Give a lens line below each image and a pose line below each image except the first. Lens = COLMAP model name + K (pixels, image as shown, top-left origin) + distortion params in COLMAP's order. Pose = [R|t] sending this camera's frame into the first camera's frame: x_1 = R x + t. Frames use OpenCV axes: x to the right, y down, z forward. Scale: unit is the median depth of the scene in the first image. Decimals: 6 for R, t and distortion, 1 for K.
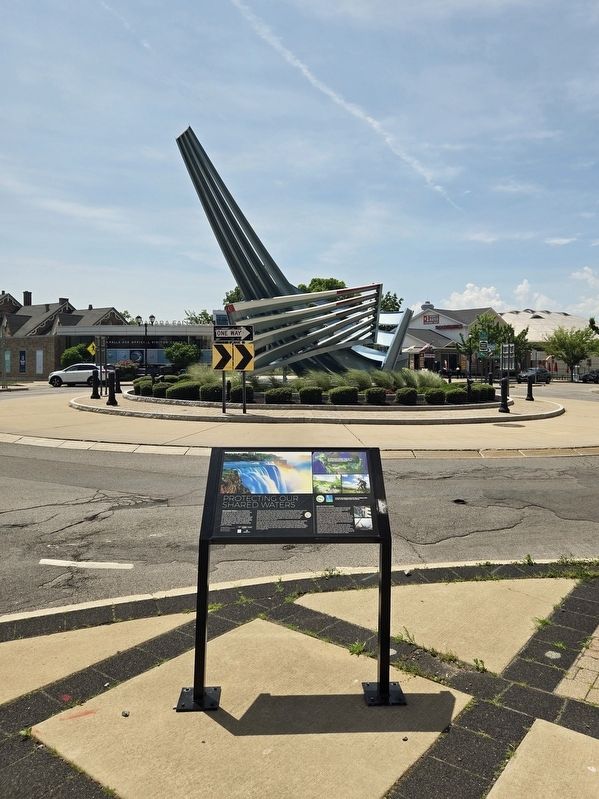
lens RADIAL K [[535.3, 0, 299.7], [0, 535.3, 399.5], [0, 0, 1]] dist [0.000039, 0.000000]
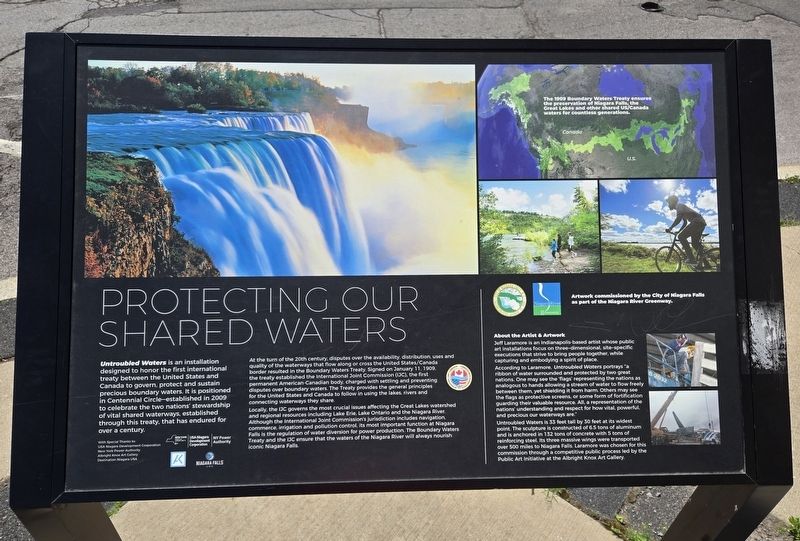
lens RADIAL K [[579.4, 0, 400.5], [0, 579.4, 270.1], [0, 0, 1]] dist [0.046459, -0.003544]
pose [[0.999666, -0.004445, 0.025474, -0.017348], [-0.012610, 0.776257, 0.630290, 0.010173], [-0.022576, -0.630401, 0.775942, 0.794368]]
